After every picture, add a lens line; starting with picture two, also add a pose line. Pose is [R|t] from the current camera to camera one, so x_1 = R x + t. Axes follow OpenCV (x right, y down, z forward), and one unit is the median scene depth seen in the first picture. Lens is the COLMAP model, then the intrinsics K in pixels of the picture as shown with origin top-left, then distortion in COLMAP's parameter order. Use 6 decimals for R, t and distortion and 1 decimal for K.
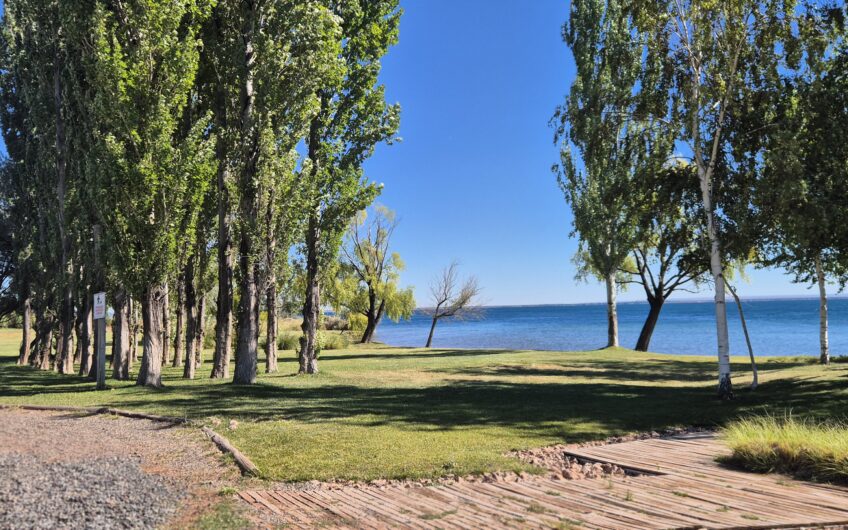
lens RADIAL K [[599.4, 0, 422.8], [0, 599.4, 318.5], [0, 0, 1]] dist [-0.000753, -0.024019]
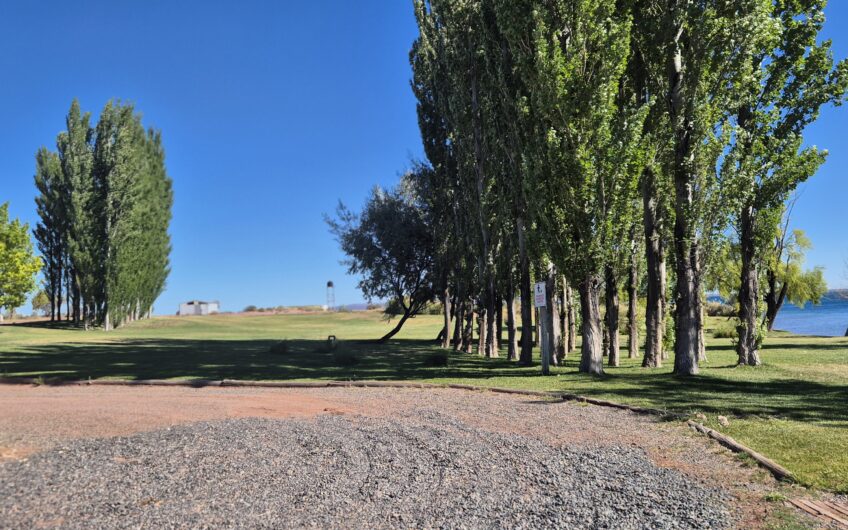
lens RADIAL K [[582.4, 0, 422.2], [0, 582.4, 305.8], [0, 0, 1]] dist [0.001579, -0.030571]
pose [[0.913955, -0.005294, -0.405780, -0.292218], [0.008213, 0.999951, 0.005452, -0.008368], [0.405731, -0.008315, 0.913955, -0.014213]]
